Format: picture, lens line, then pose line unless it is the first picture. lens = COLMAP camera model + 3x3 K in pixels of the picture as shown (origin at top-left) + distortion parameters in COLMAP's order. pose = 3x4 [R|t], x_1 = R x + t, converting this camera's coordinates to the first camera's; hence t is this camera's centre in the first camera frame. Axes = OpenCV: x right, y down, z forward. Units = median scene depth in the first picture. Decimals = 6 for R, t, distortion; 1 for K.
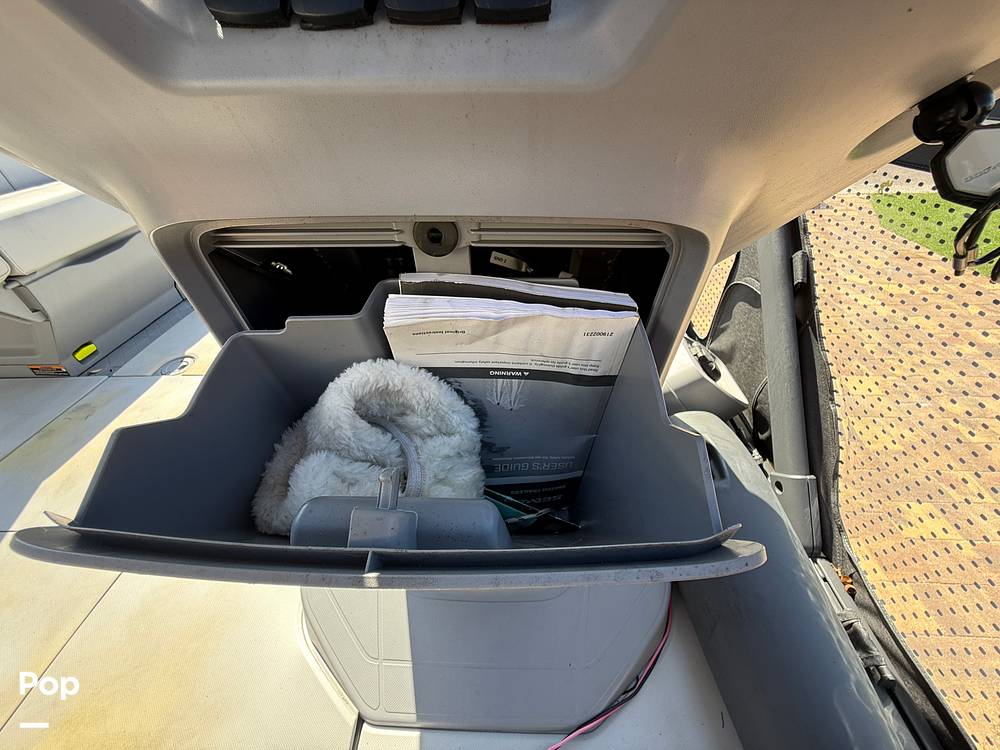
lens RADIAL K [[400.7, 0, 501.6], [0, 400.7, 379.1], [0, 0, 1]] dist [-0.000417, -0.000297]
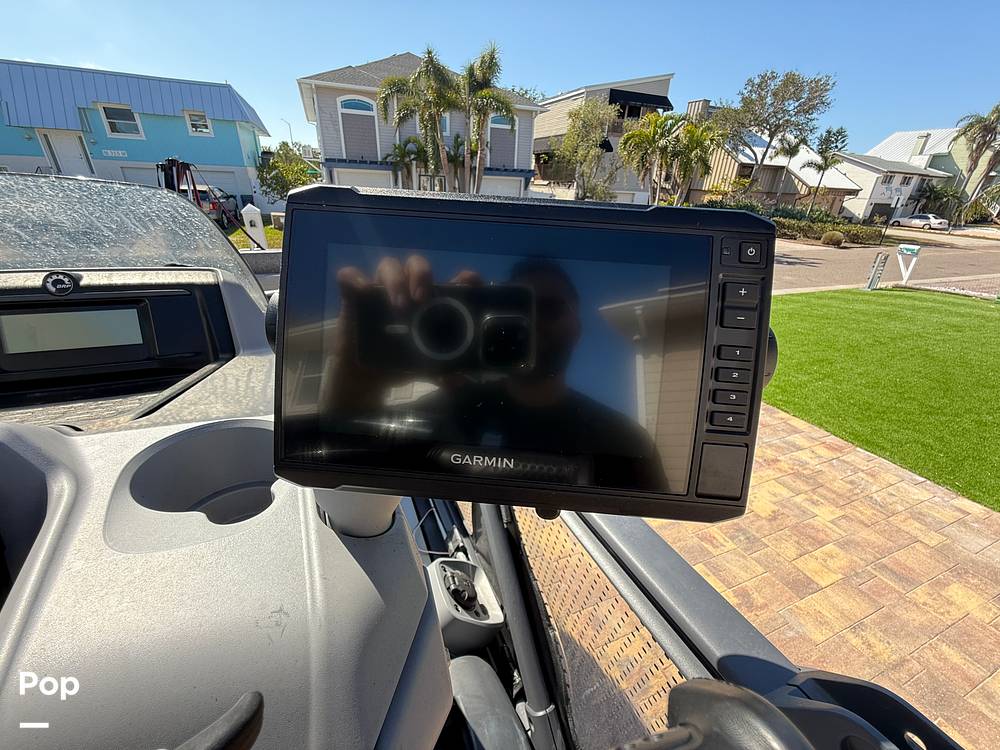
lens RADIAL K [[400.7, 0, 502.1], [0, 400.7, 374.6], [0, 0, 1]] dist [-0.000417, -0.000297]
pose [[0.909841, -0.132666, 0.393177, 0.336214], [0.230851, 0.949179, -0.213933, -0.423057], [-0.344814, 0.285410, 0.894228, -0.203909]]
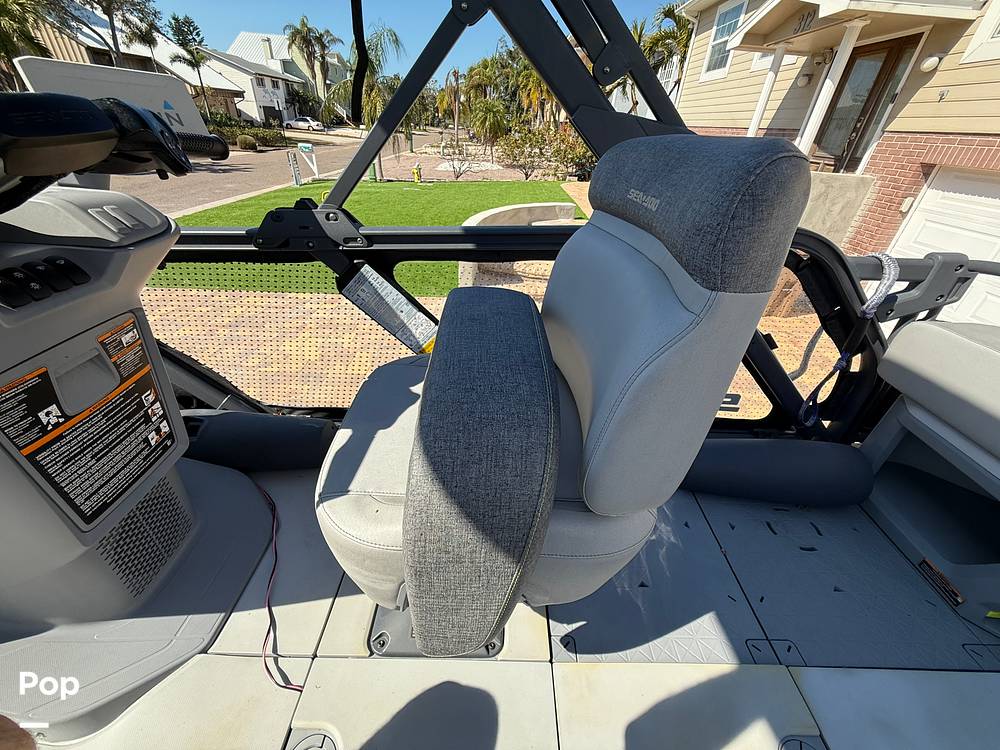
lens RADIAL K [[400.7, 0, 504.8], [0, 400.7, 376.4], [0, 0, 1]] dist [-0.000417, -0.000297]
pose [[-0.026478, -0.524447, 0.851031, -0.975408], [0.603011, 0.670618, 0.432029, 0.171321], [-0.797293, 0.524620, 0.298491, -0.755162]]
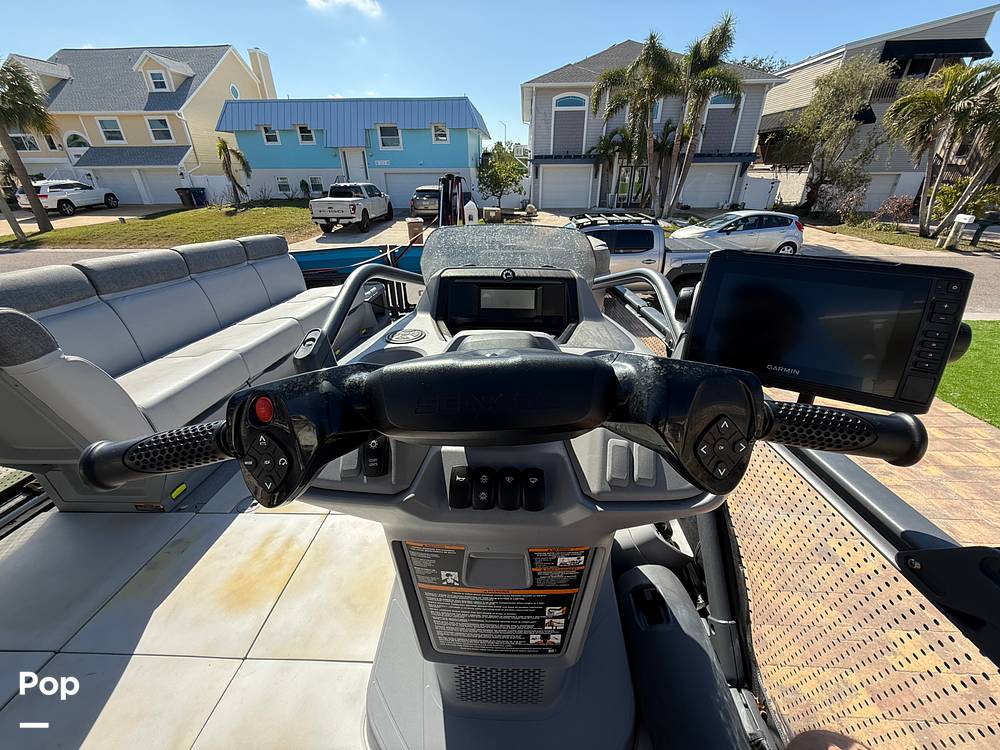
lens RADIAL K [[400.7, 0, 500.1], [0, 400.7, 375.6], [0, 0, 1]] dist [-0.000417, -0.000297]
pose [[0.999920, 0.010667, -0.006750, -0.046263], [-0.011972, 0.970918, -0.239112, -0.250295], [0.004003, 0.239174, 0.970968, -0.580045]]
